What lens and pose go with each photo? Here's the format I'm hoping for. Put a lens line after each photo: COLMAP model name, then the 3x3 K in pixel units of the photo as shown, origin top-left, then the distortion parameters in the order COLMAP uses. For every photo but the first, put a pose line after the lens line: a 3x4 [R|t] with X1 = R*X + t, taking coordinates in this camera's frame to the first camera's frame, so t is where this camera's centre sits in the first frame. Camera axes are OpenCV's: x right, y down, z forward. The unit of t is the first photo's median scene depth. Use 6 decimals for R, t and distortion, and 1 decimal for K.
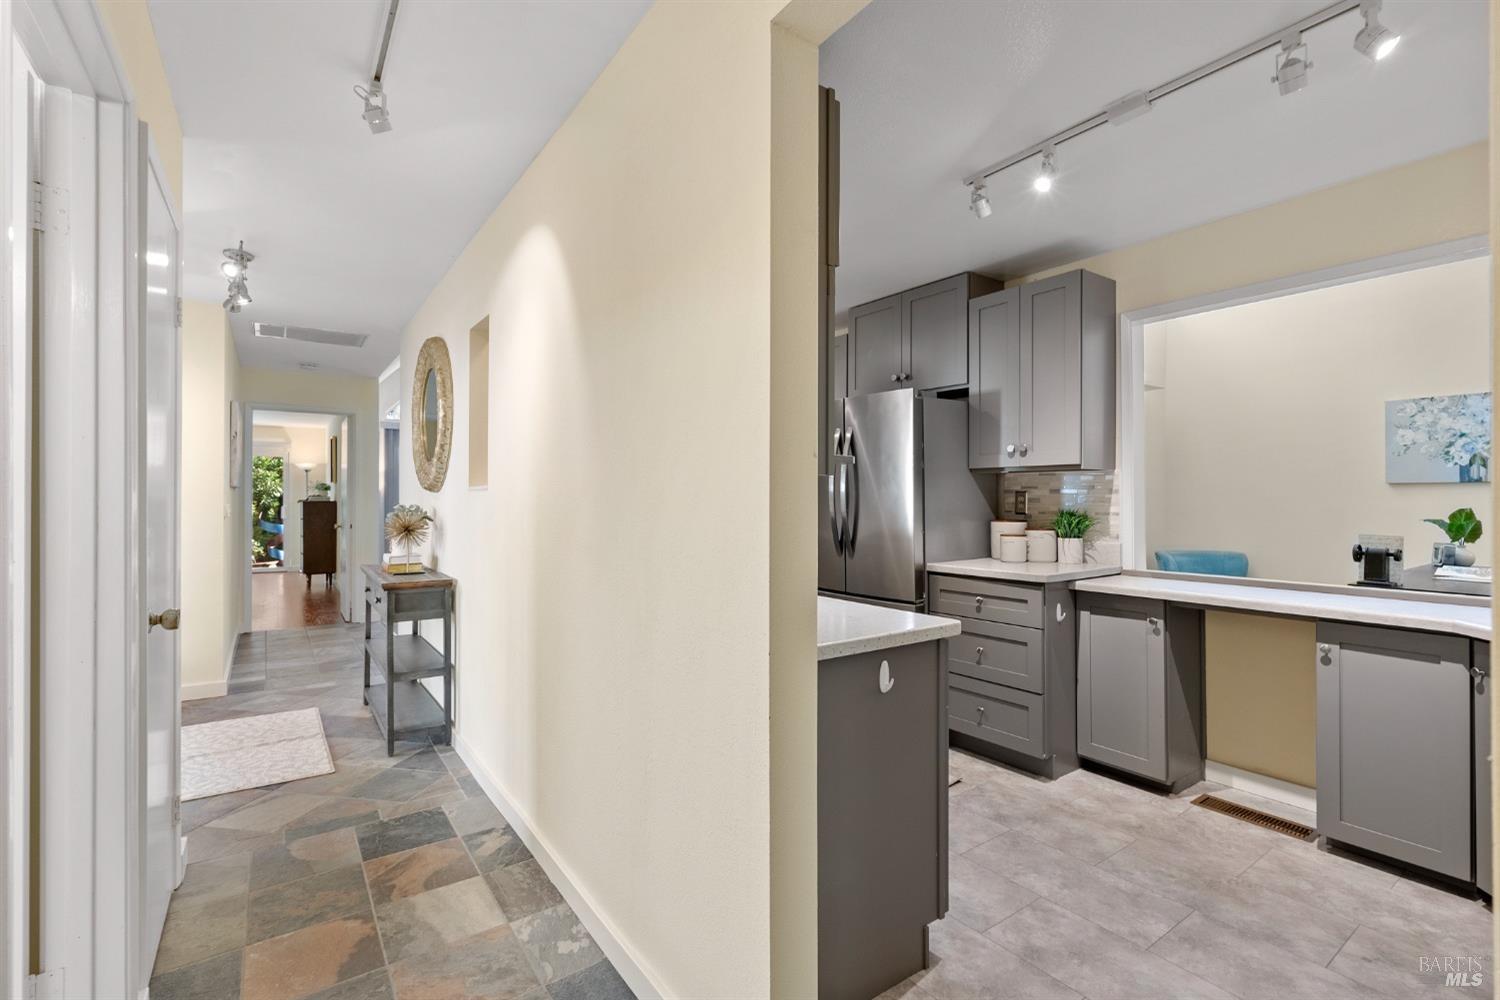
lens RADIAL K [[686.5, 0, 751.4], [0, 686.5, 494.5], [0, 0, 1]] dist [-0.003480, 0.000879]
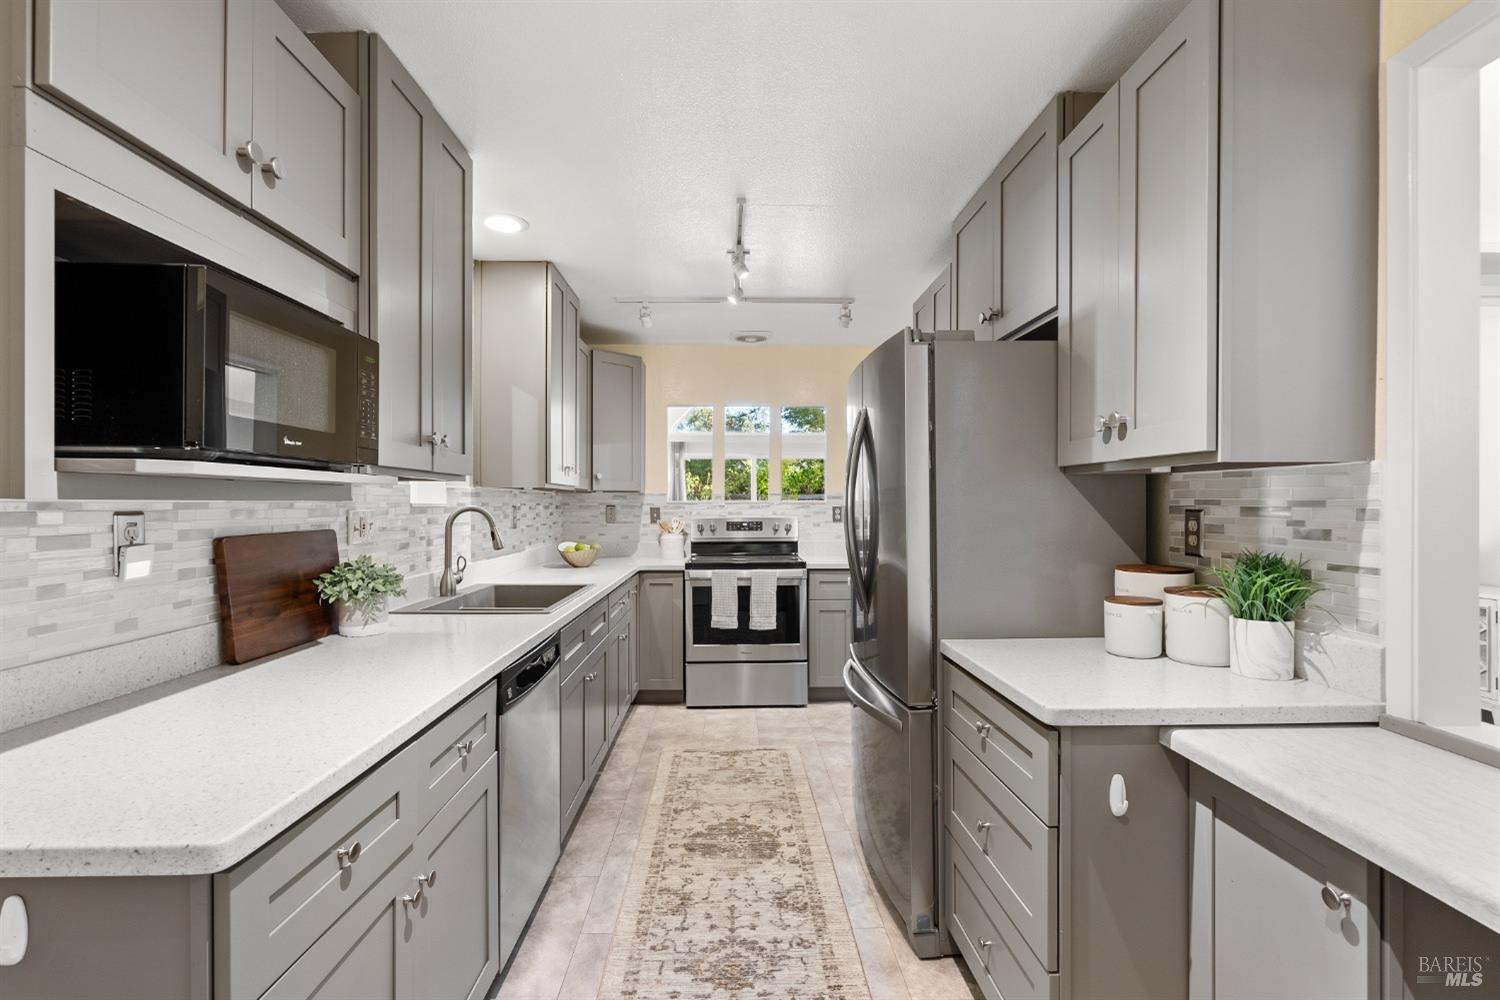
lens RADIAL K [[686.5, 0, 753.3], [0, 686.5, 508.1], [0, 0, 1]] dist [-0.003480, 0.000879]
pose [[0.832234, 0.003545, -0.554413, 0.433590], [0.004171, 0.999911, 0.012654, -0.014489], [0.554408, -0.012844, 0.832146, 0.449187]]
